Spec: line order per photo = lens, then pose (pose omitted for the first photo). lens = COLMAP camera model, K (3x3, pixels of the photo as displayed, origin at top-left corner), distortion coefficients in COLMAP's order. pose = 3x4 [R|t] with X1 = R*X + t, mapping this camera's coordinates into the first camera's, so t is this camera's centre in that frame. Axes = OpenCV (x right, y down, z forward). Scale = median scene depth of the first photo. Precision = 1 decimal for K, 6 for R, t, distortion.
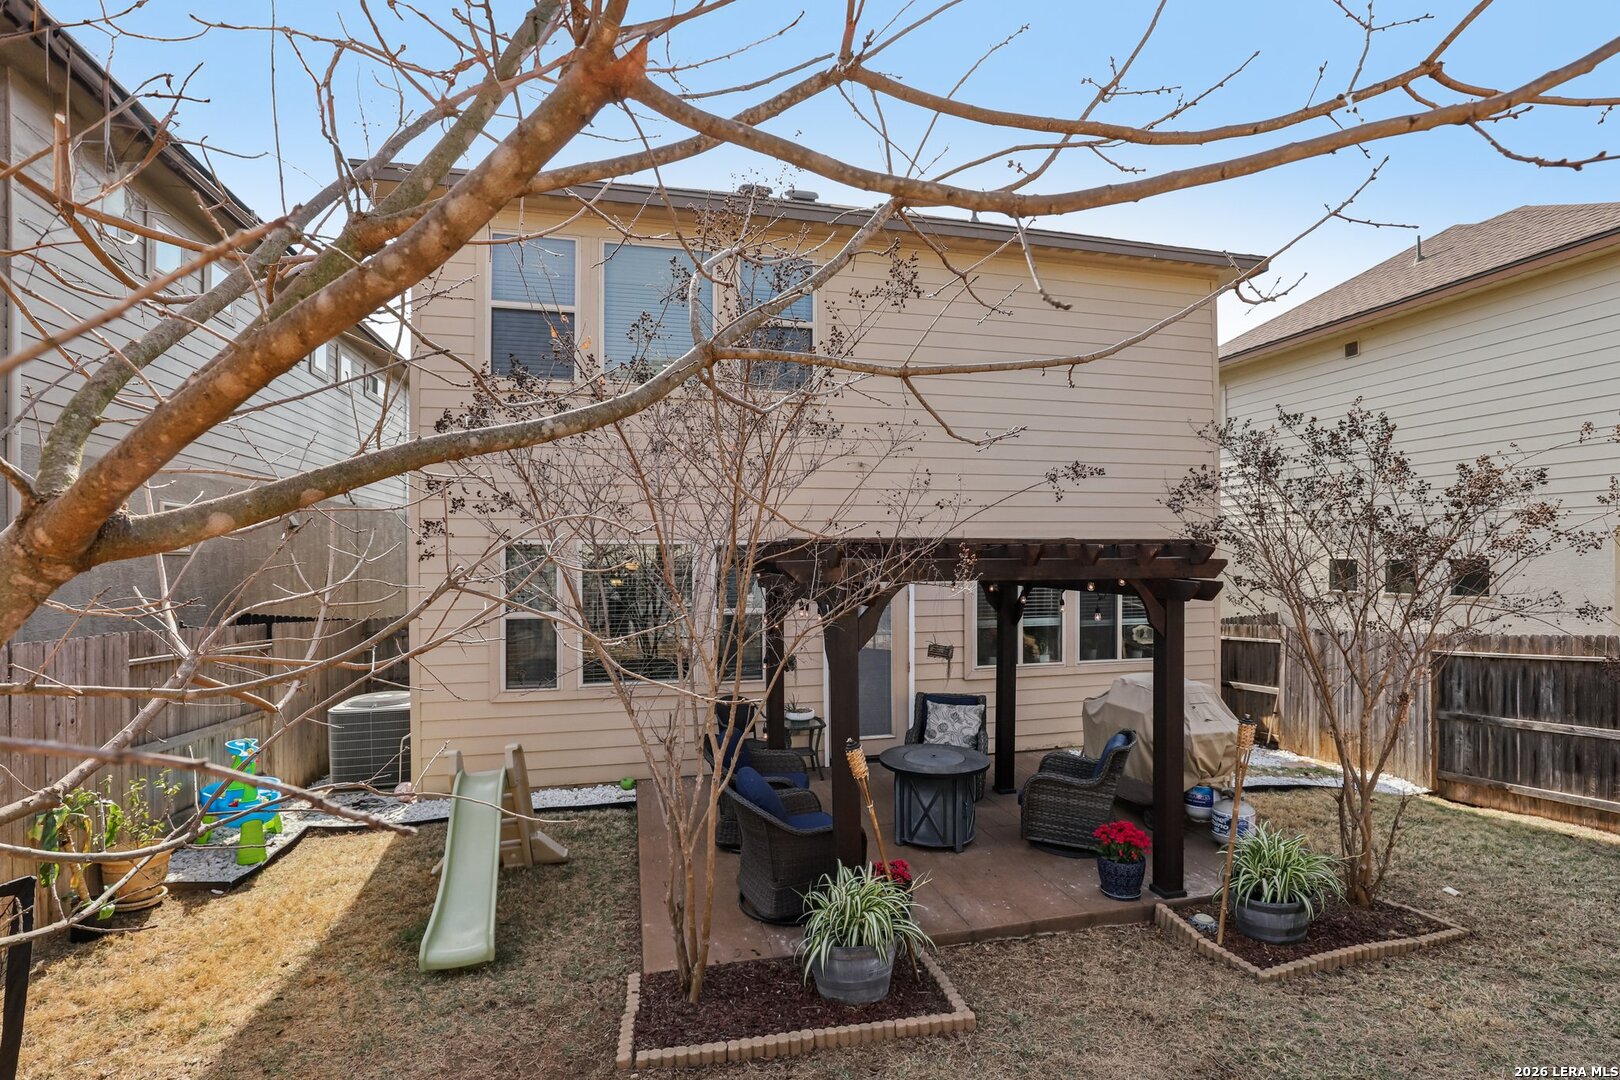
lens RADIAL K [[756.2, 0, 810.0], [0, 756.2, 540.0], [0, 0, 1]] dist [-0.042794, 0.000481]
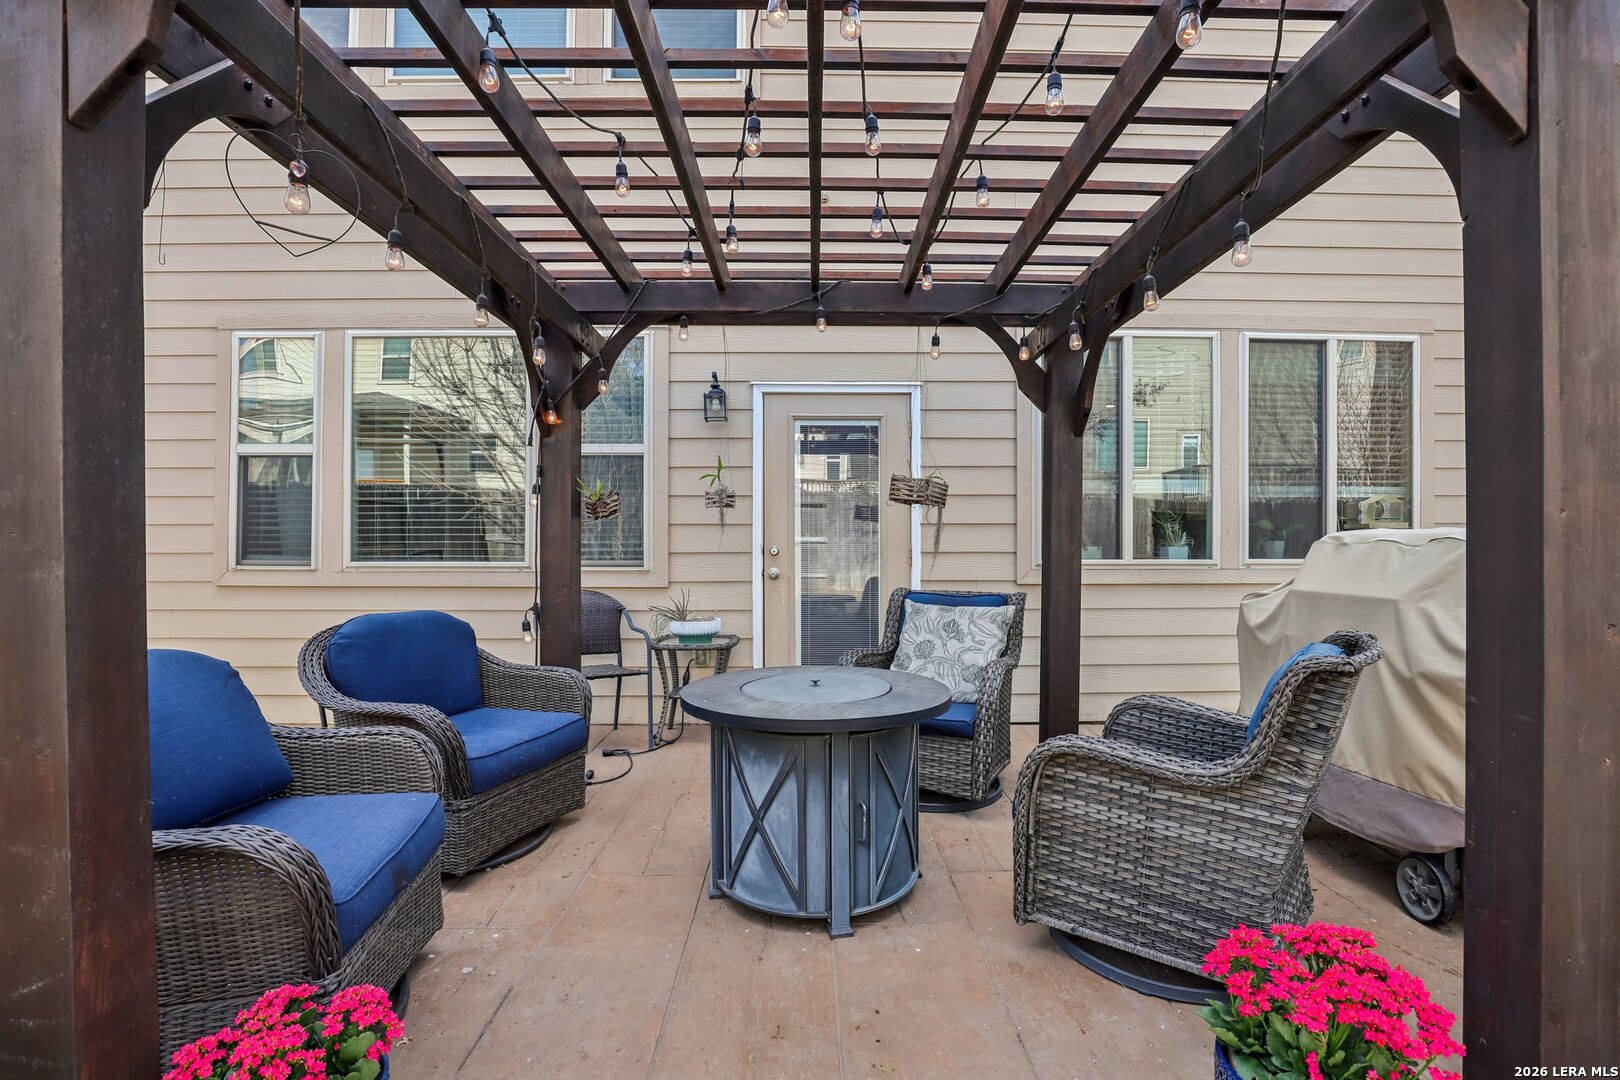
lens RADIAL K [[756.2, 0, 810.0], [0, 756.2, 540.0], [0, 0, 1]] dist [-0.042794, 0.000481]
pose [[0.974477, 0.001357, -0.224484, 0.222649], [0.001983, 0.999891, 0.014651, 0.178013], [0.224479, -0.014722, 0.974368, 0.528707]]
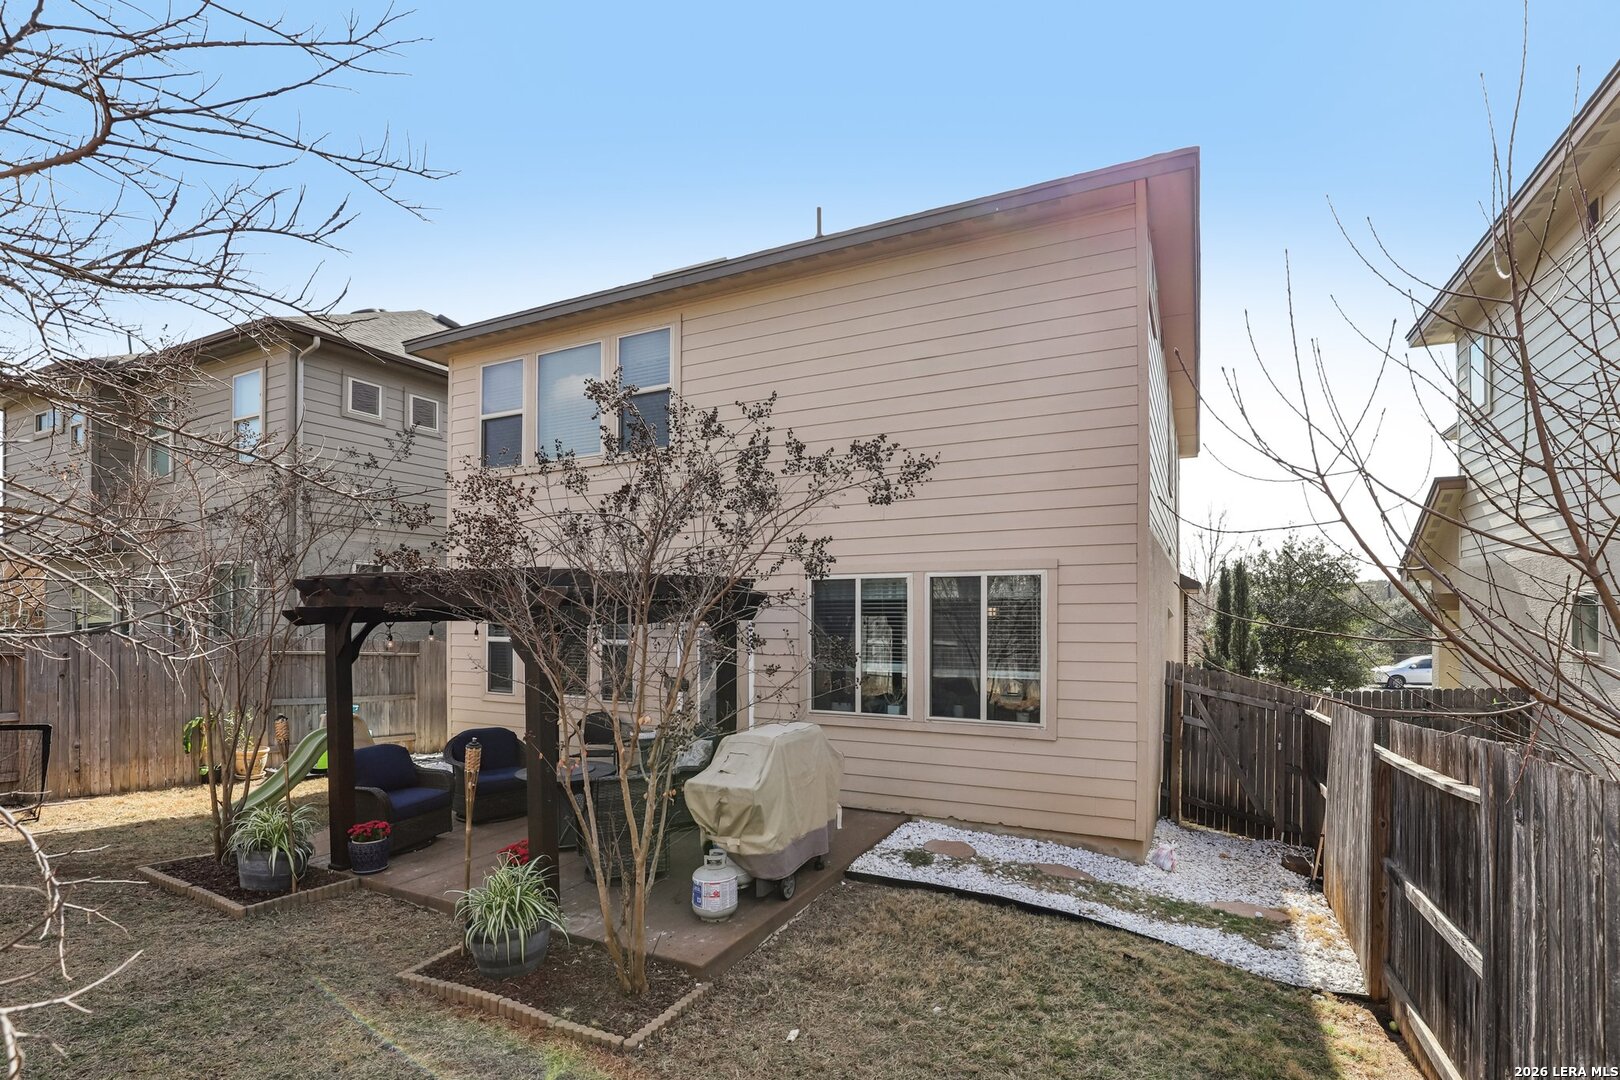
lens RADIAL K [[756.2, 0, 810.0], [0, 756.2, 540.0], [0, 0, 1]] dist [-0.042794, 0.000481]
pose [[0.767144, -0.059453, -0.638714, 1.043363], [0.012742, 0.996912, -0.077491, 0.031364], [0.641349, 0.051308, 0.765532, 0.306801]]
